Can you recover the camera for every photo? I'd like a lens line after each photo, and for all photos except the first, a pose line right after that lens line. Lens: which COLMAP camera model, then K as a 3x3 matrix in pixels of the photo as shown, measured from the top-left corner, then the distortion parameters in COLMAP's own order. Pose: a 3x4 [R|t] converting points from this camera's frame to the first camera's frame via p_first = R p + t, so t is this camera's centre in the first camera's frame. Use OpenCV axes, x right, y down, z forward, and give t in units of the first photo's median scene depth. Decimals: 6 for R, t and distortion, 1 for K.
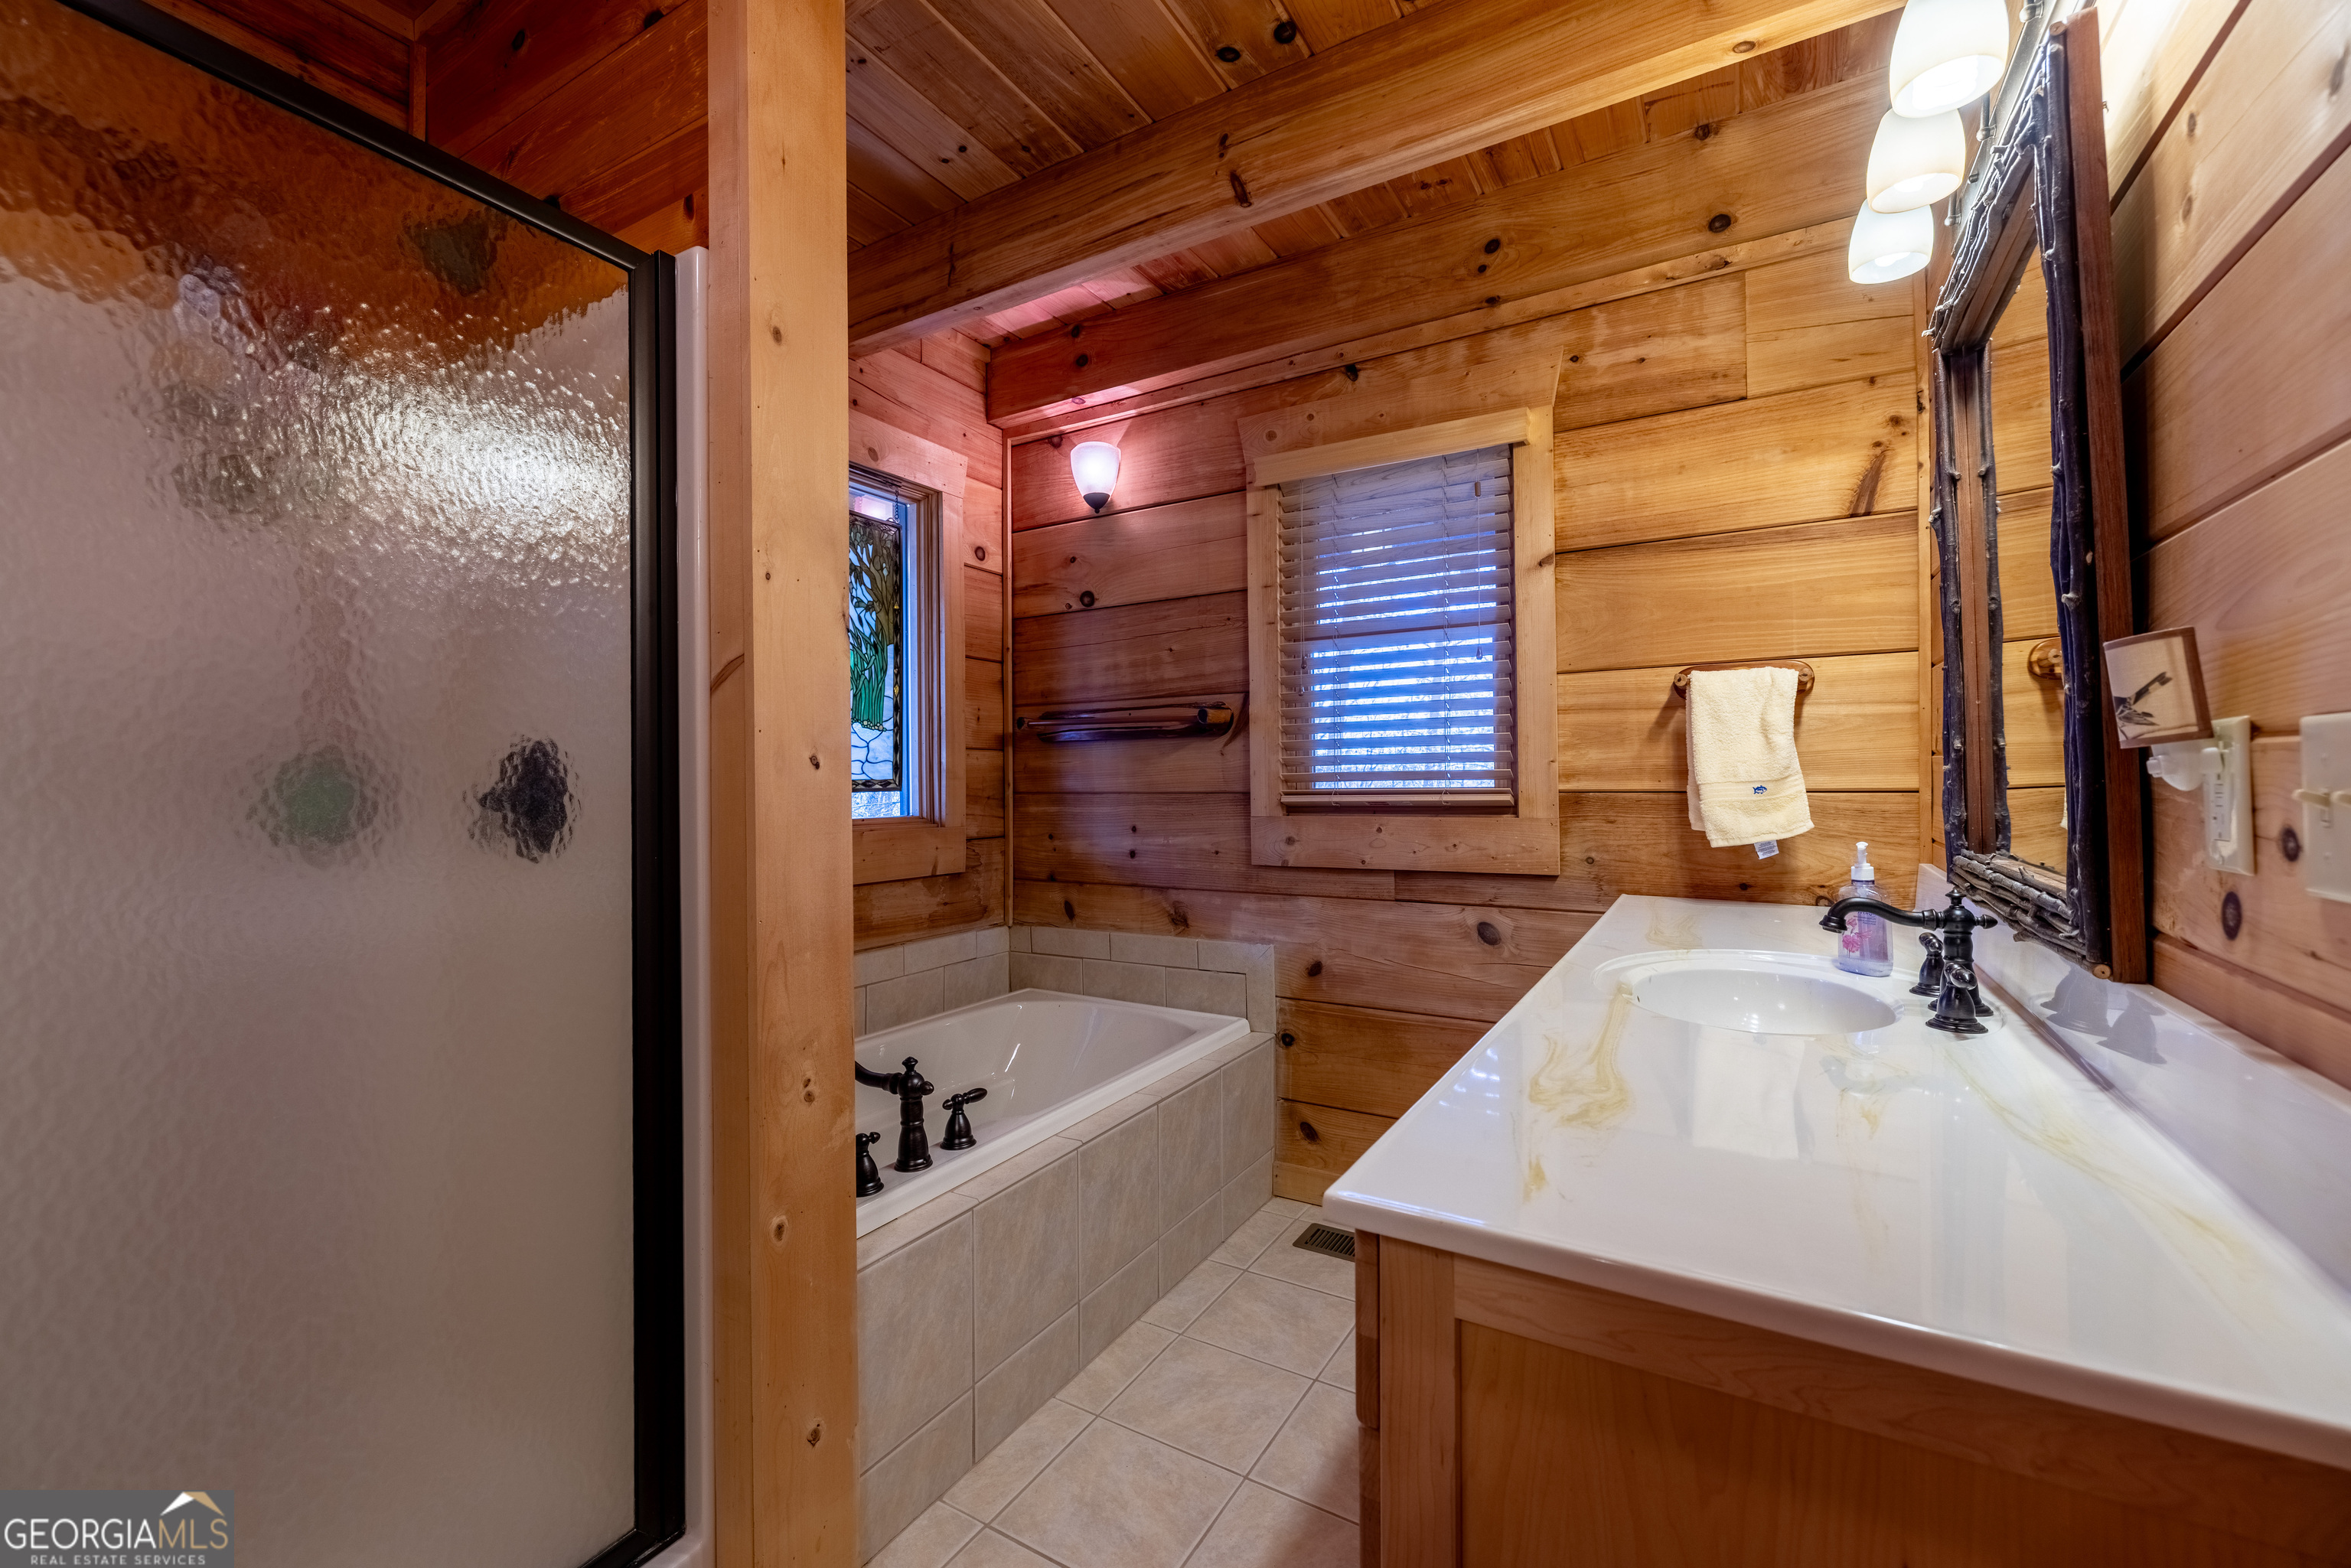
lens RADIAL K [[971.8, 0, 1149.8], [0, 971.8, 780.6], [0, 0, 1]] dist [-0.001124, -0.001097]
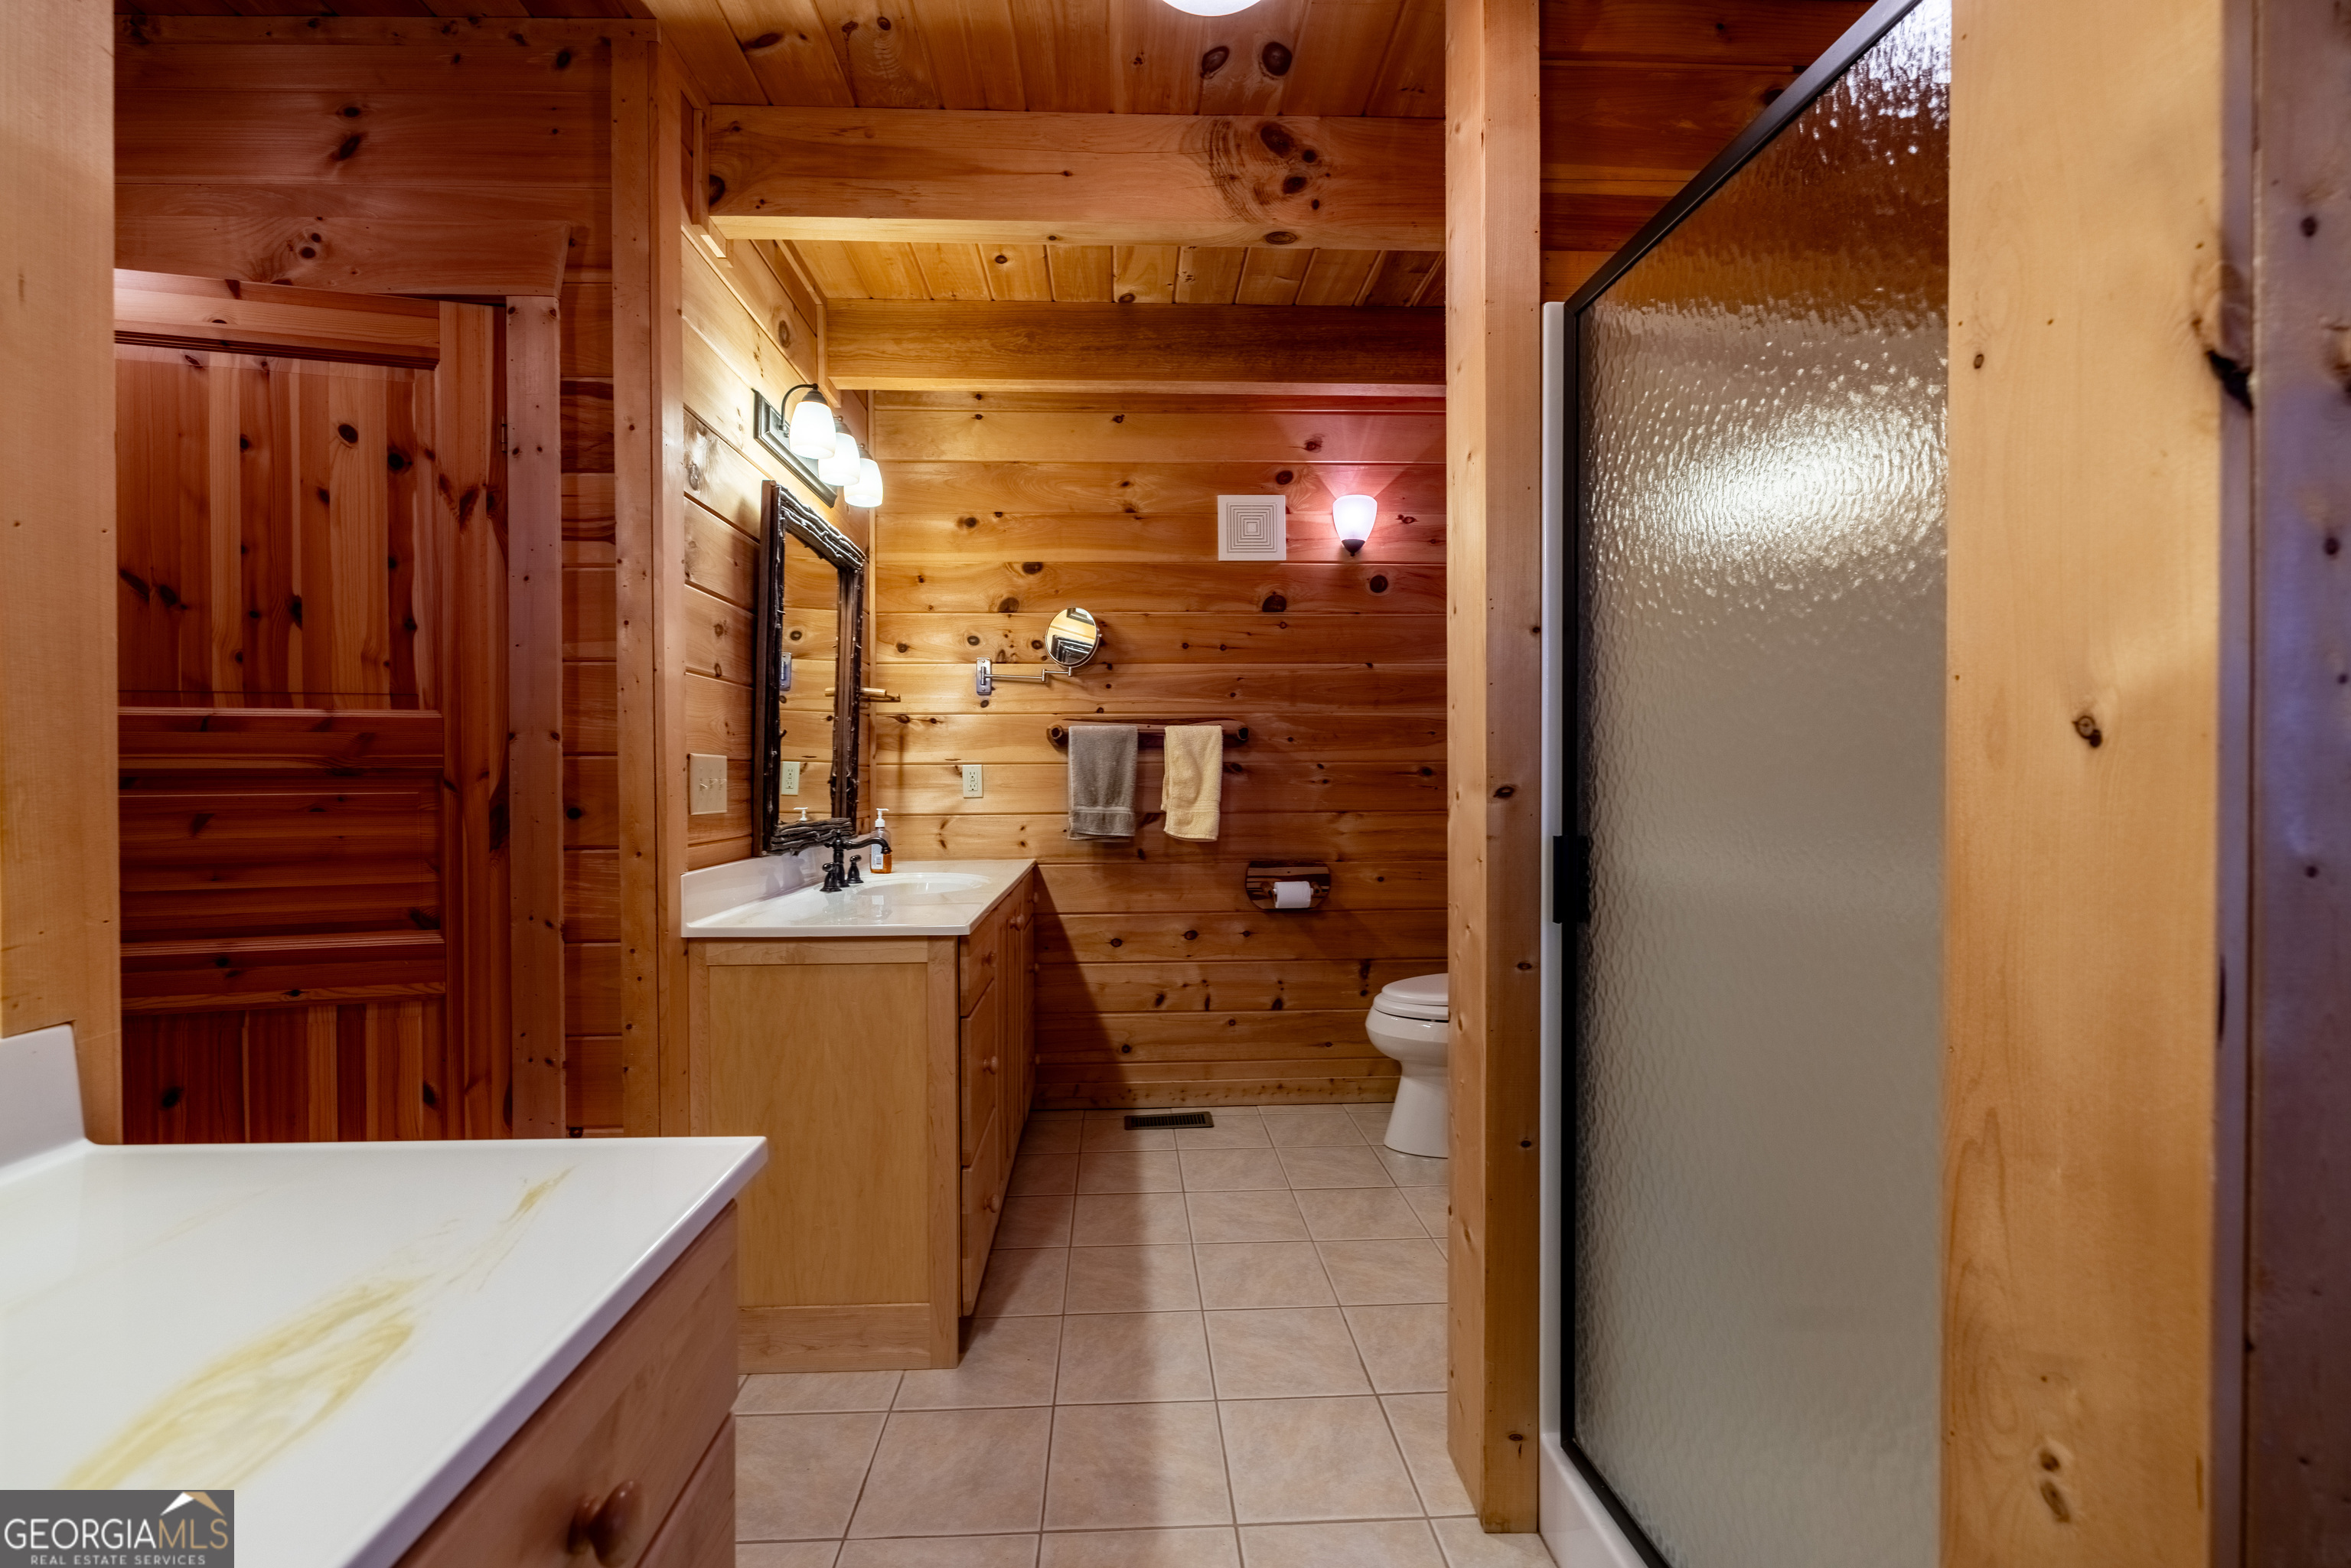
lens RADIAL K [[970.2, 0, 1158.0], [0, 970.2, 784.6], [0, 0, 1]] dist [0.003680, -0.000661]
pose [[-0.826804, 0.014671, -0.562299, 0.105595], [0.007915, 0.999864, 0.014449, -0.002510], [0.562435, 0.007496, -0.826808, 0.535203]]
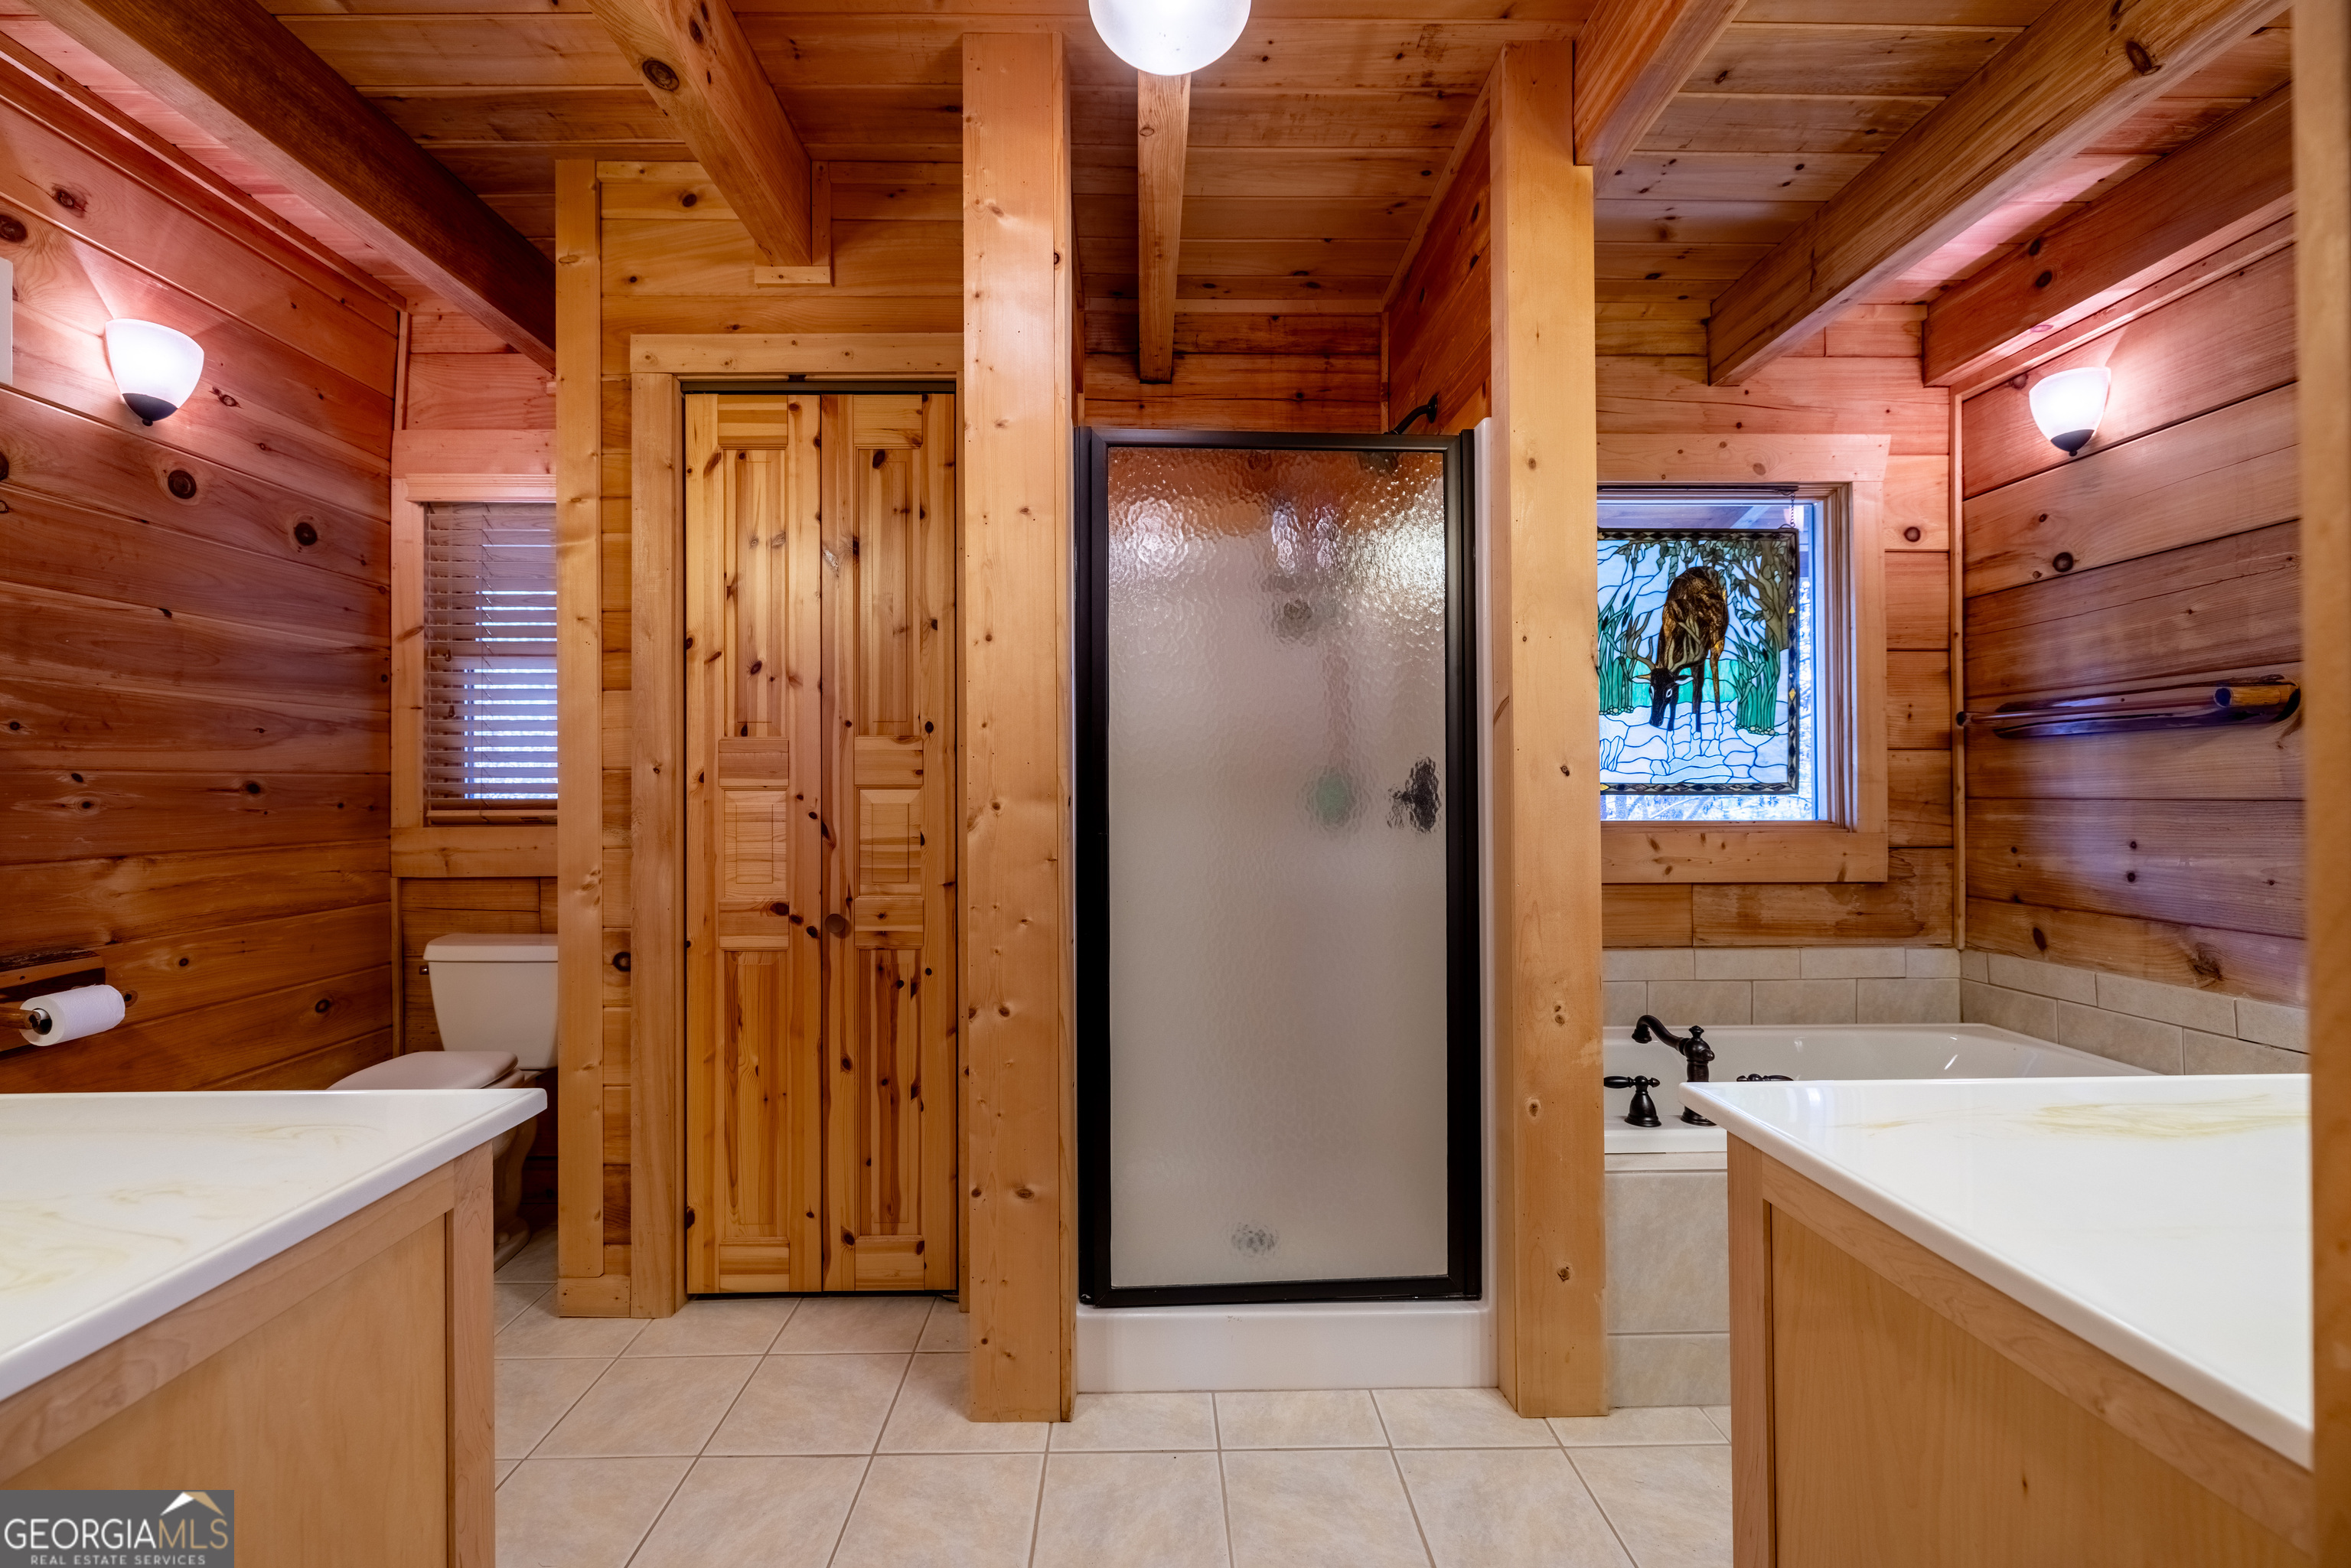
lens RADIAL K [[970.2, 0, 1158.0], [0, 970.2, 784.6], [0, 0, 1]] dist [0.003680, -0.000661]
pose [[0.533238, -0.000559, -0.845965, 0.232006], [0.001462, 0.999999, 0.000260, -0.000574], [0.845964, -0.001376, 0.533238, -0.088799]]
